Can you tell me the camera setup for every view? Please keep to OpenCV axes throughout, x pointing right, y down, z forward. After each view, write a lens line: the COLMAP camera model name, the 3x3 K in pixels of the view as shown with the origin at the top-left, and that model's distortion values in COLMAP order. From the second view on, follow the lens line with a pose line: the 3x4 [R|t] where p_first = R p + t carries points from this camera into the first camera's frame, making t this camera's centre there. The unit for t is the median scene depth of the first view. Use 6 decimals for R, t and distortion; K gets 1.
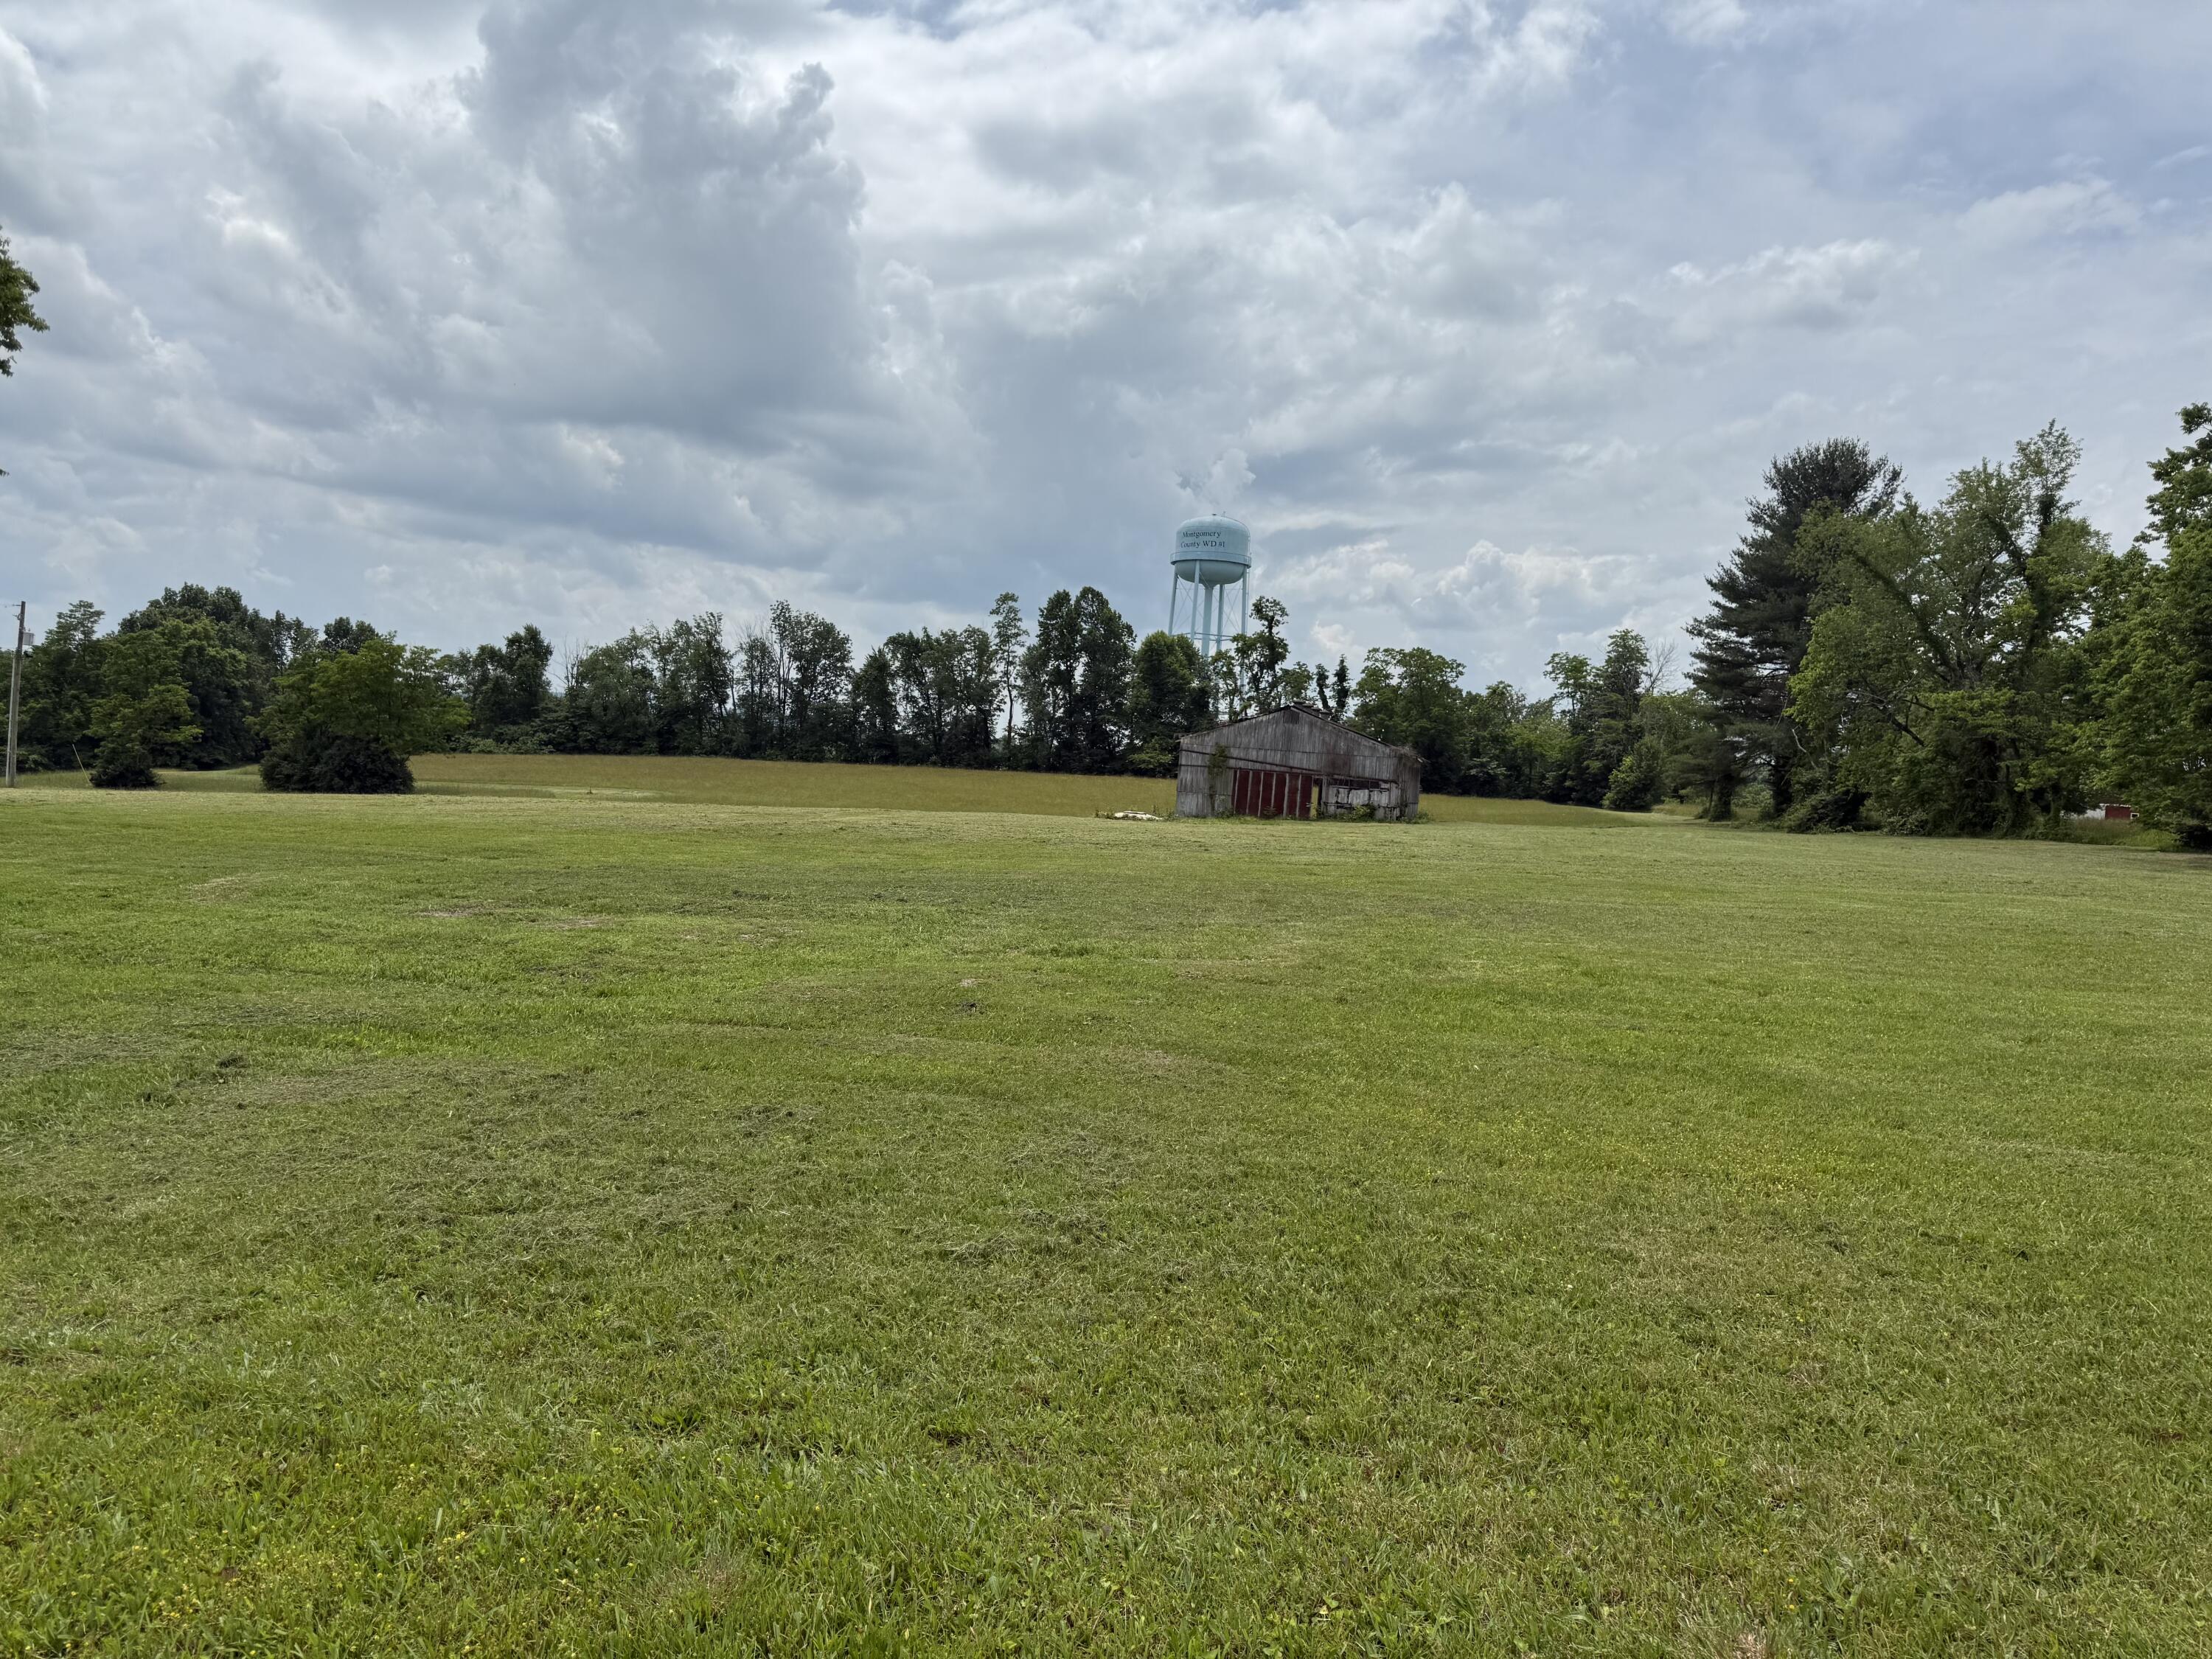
lens RADIAL K [[1543.5, 0, 1097.7], [0, 1543.5, 832.5], [0, 0, 1]] dist [0.025012, -0.029626]
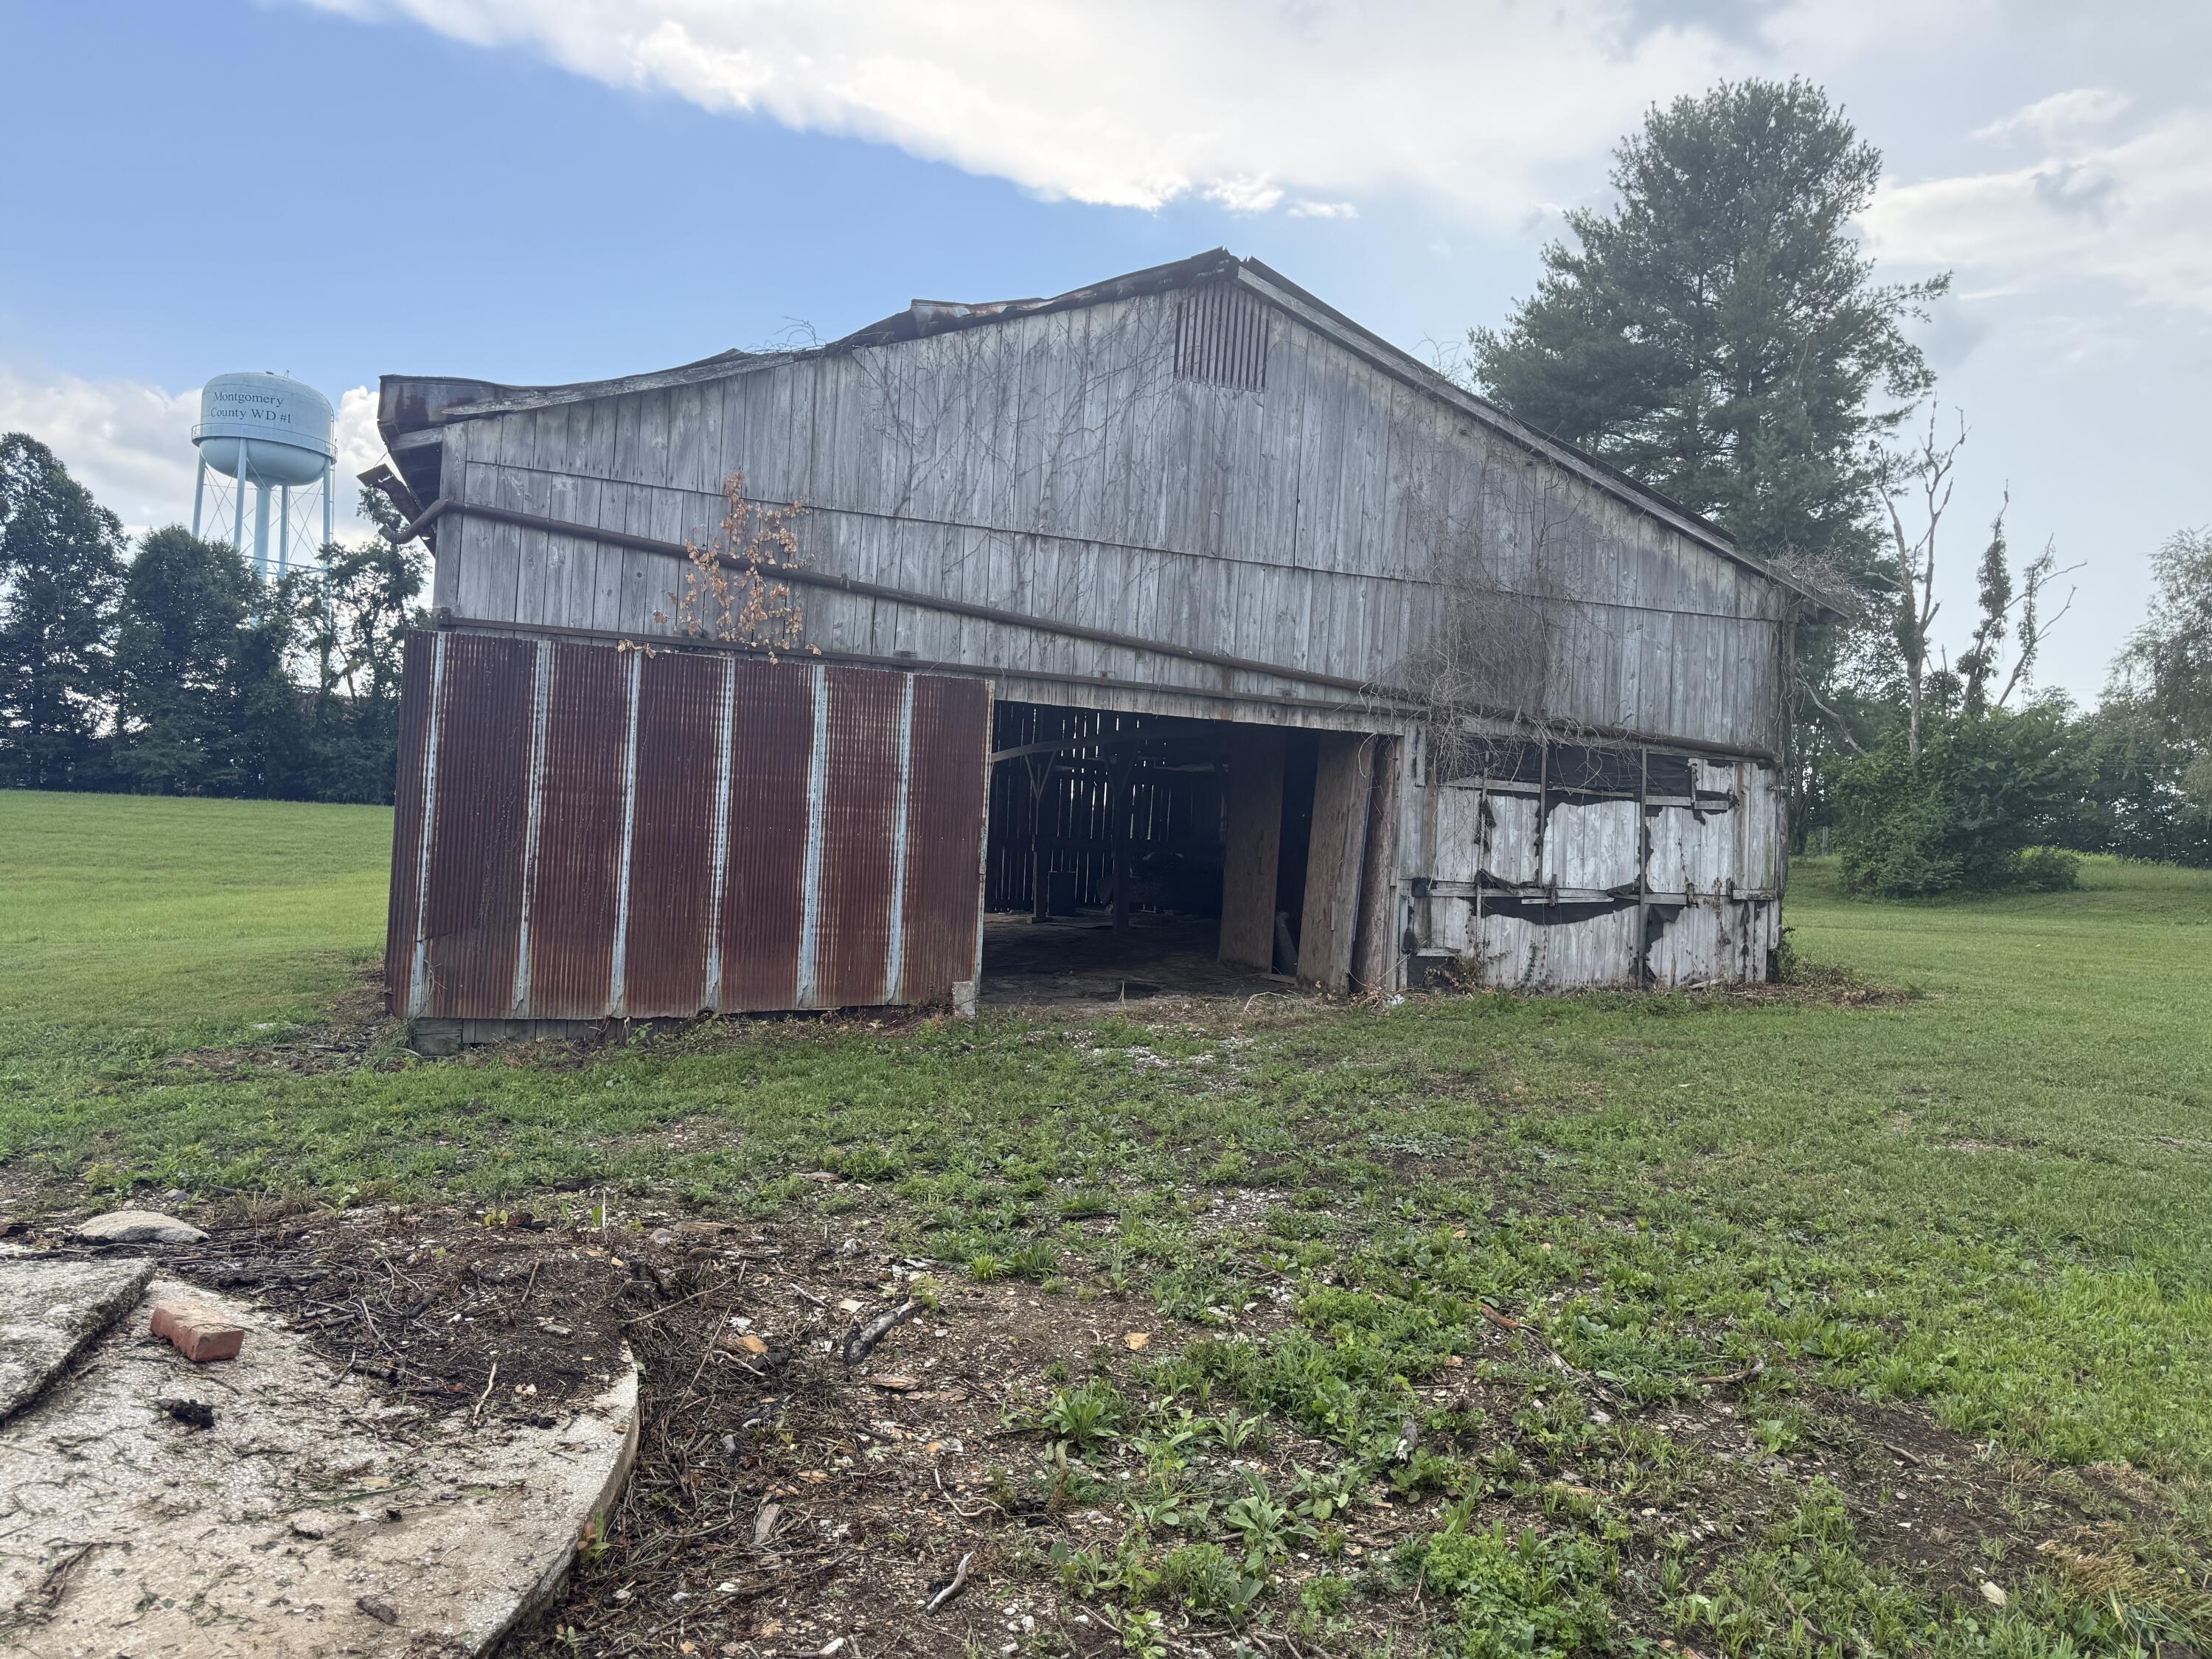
lens RADIAL K [[1543.5, 0, 1099.3], [0, 1543.5, 814.2], [0, 0, 1]] dist [0.025012, -0.029626]
pose [[0.836982, -0.016396, 0.546984, 0.011432], [0.027971, 0.999526, -0.012839, -0.010195], [-0.546514, 0.026045, 0.837045, 0.352238]]
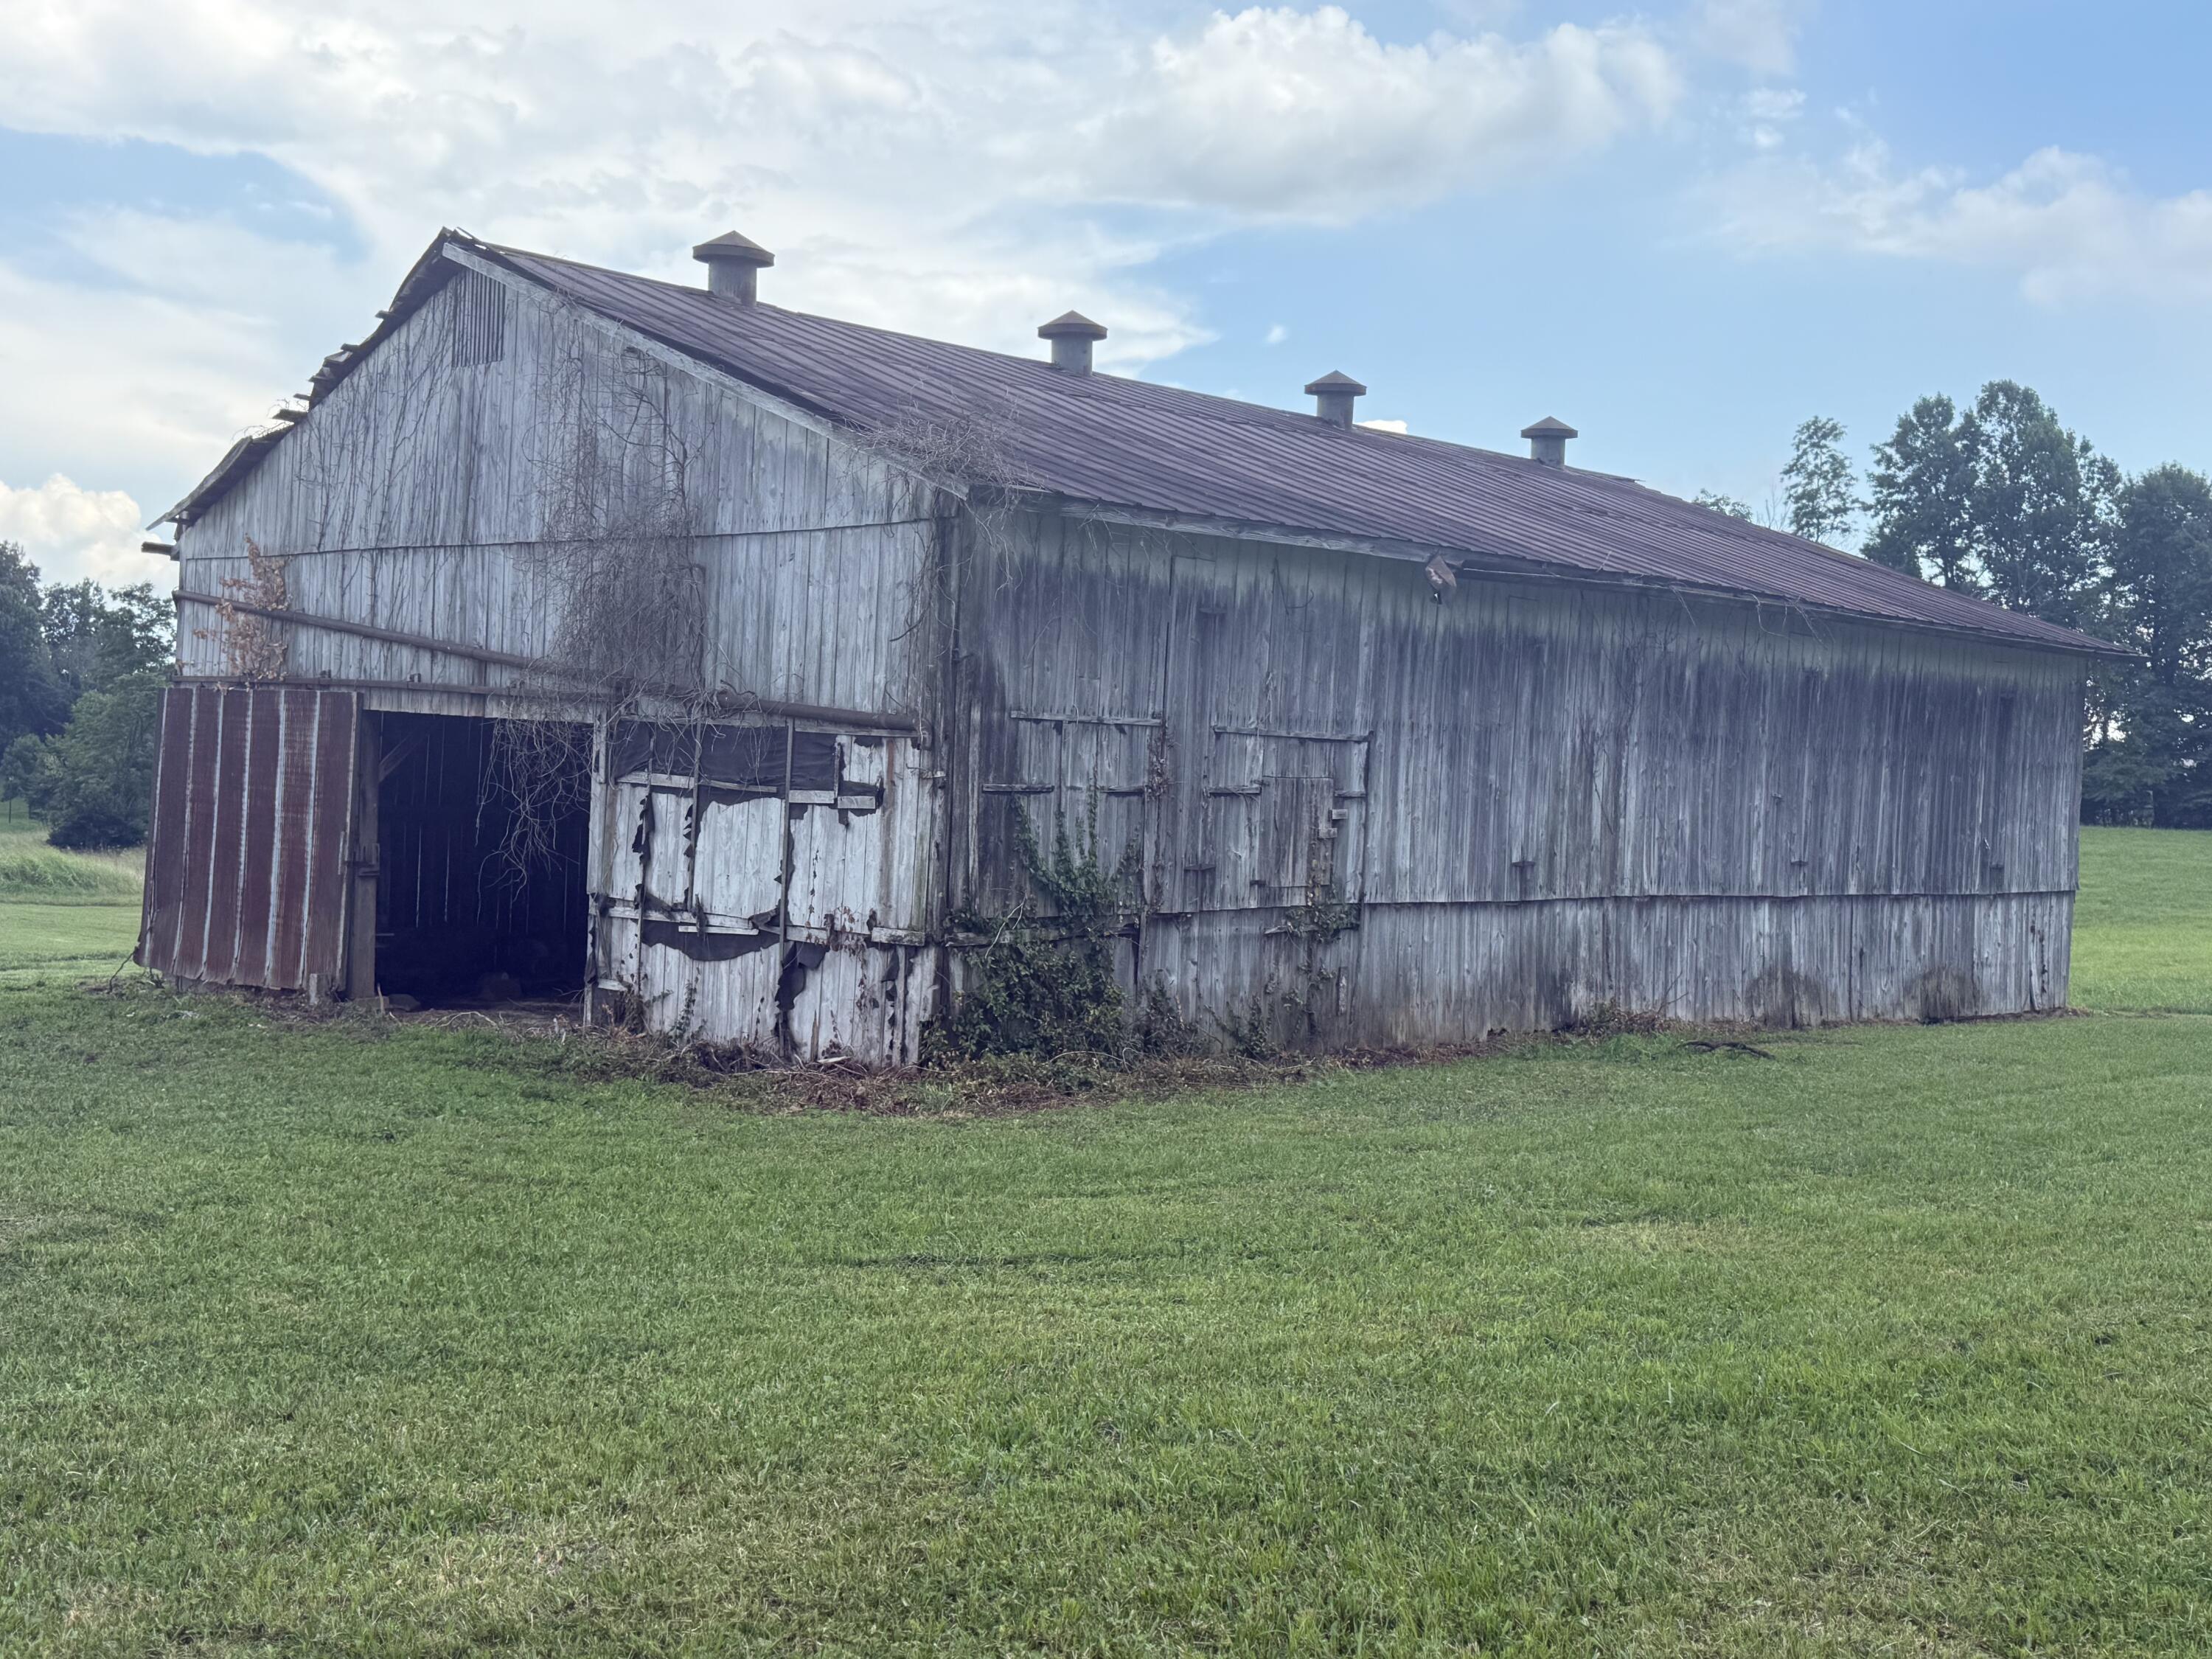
lens RADIAL K [[2428.9, 0, 1104.4], [0, 2428.9, 838.7], [0, 0, 1]] dist [0.006758, 0.000000]
pose [[0.858254, -0.007470, -0.513171, 0.118970], [-0.017682, 0.998870, -0.044111, -0.006378], [0.512921, 0.046932, 0.857152, 0.334975]]
